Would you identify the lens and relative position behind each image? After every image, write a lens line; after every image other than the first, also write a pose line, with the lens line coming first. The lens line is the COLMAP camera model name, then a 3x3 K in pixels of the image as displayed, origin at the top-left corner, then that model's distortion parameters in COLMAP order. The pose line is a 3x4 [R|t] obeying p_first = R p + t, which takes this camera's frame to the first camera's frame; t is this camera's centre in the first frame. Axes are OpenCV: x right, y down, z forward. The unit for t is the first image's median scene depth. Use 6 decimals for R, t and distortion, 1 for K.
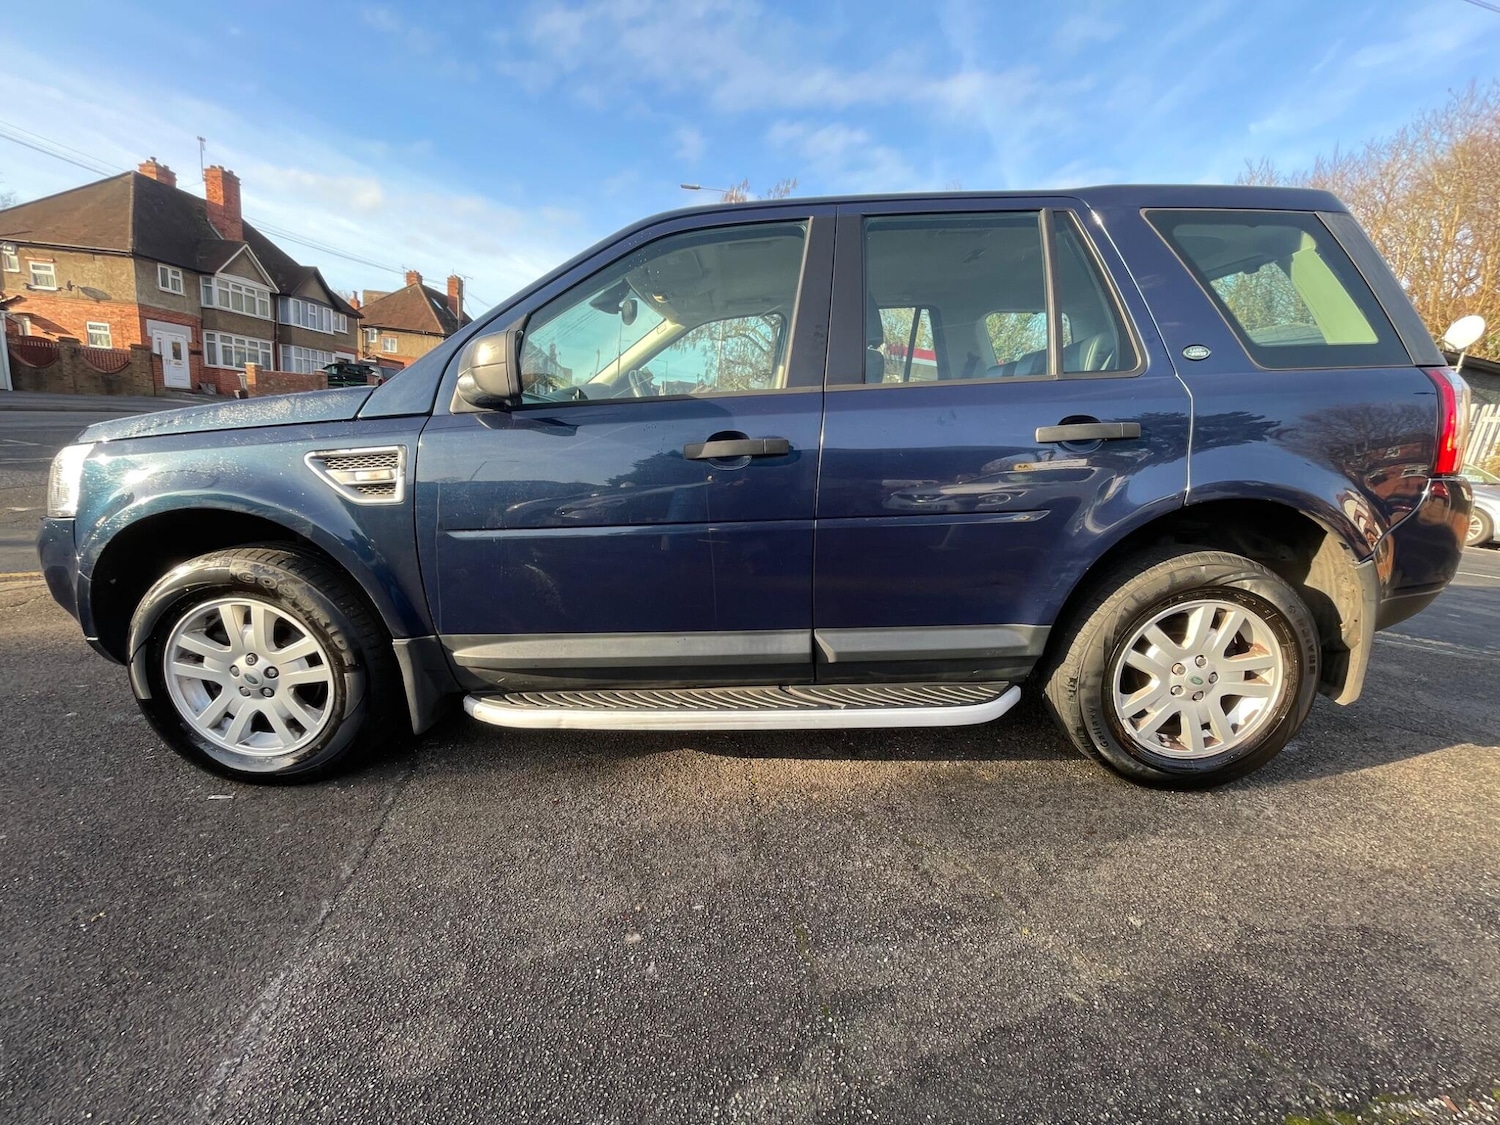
lens RADIAL K [[604.3, 0, 750.0], [0, 604.3, 562.5], [0, 0, 1]] dist [-0.003569, 0.001040]
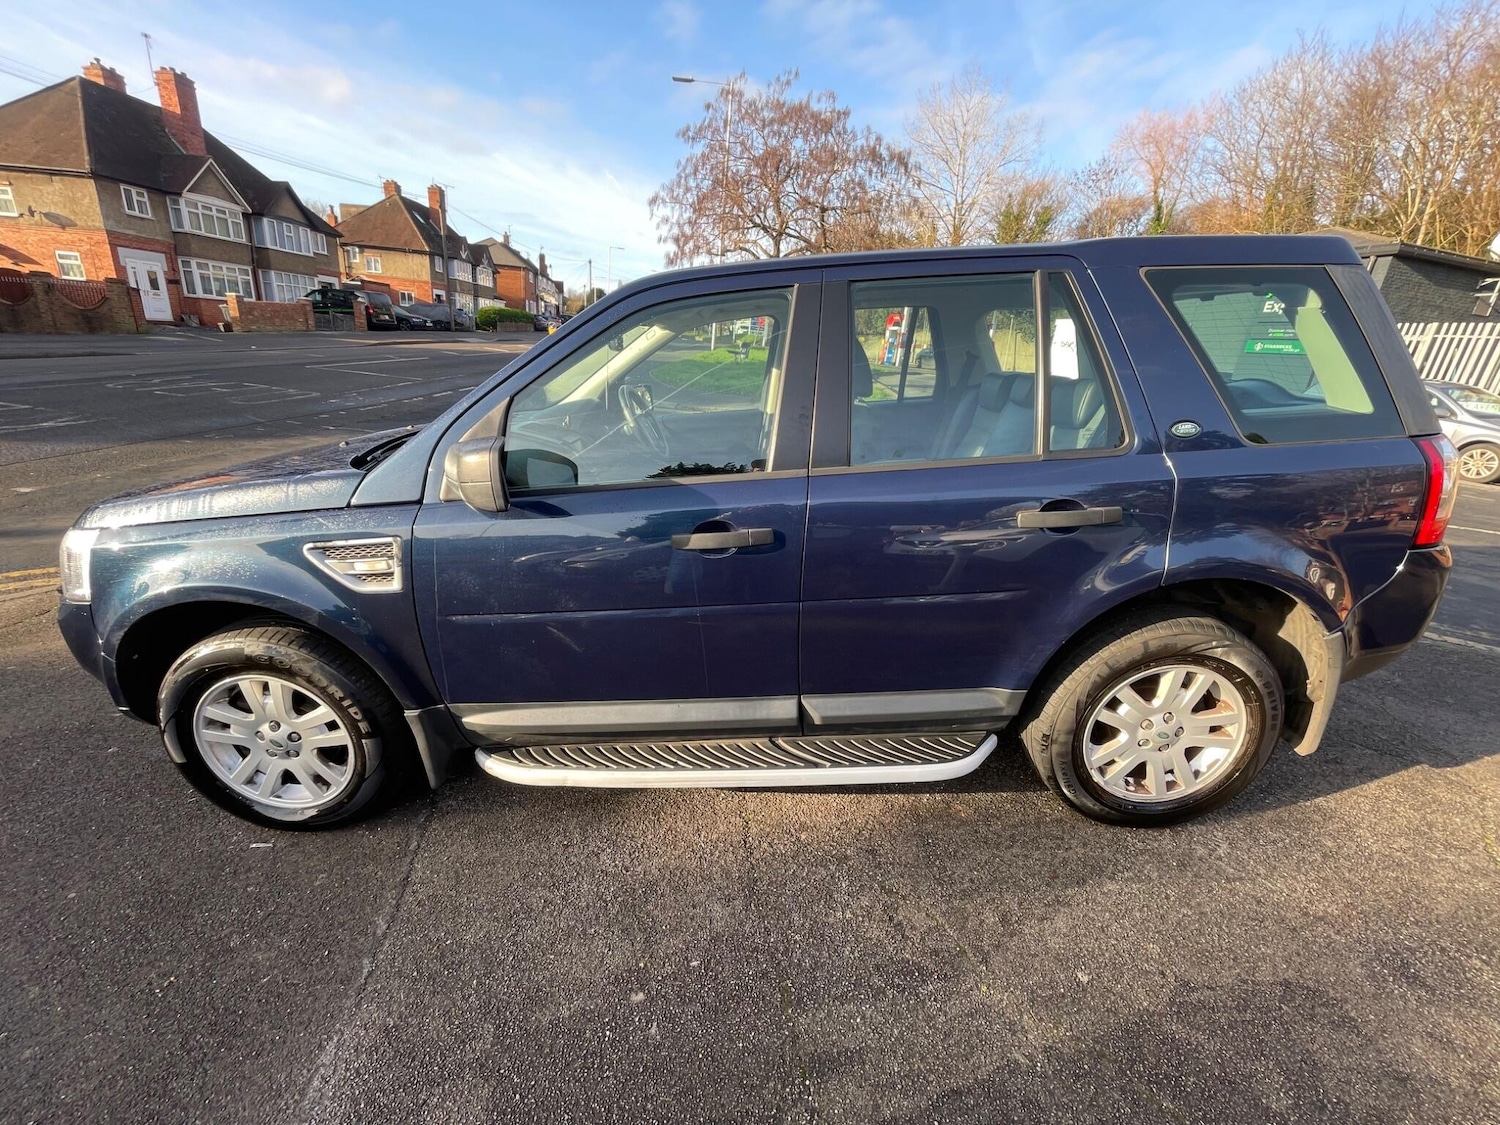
lens RADIAL K [[604.3, 0, 750.0], [0, 604.3, 562.5], [0, 0, 1]] dist [-0.003569, 0.001040]
pose [[0.999863, -0.013141, -0.010053, 0.031670], [0.014339, 0.991381, 0.130226, -0.262205], [0.008255, -0.130352, 0.991433, -0.015594]]
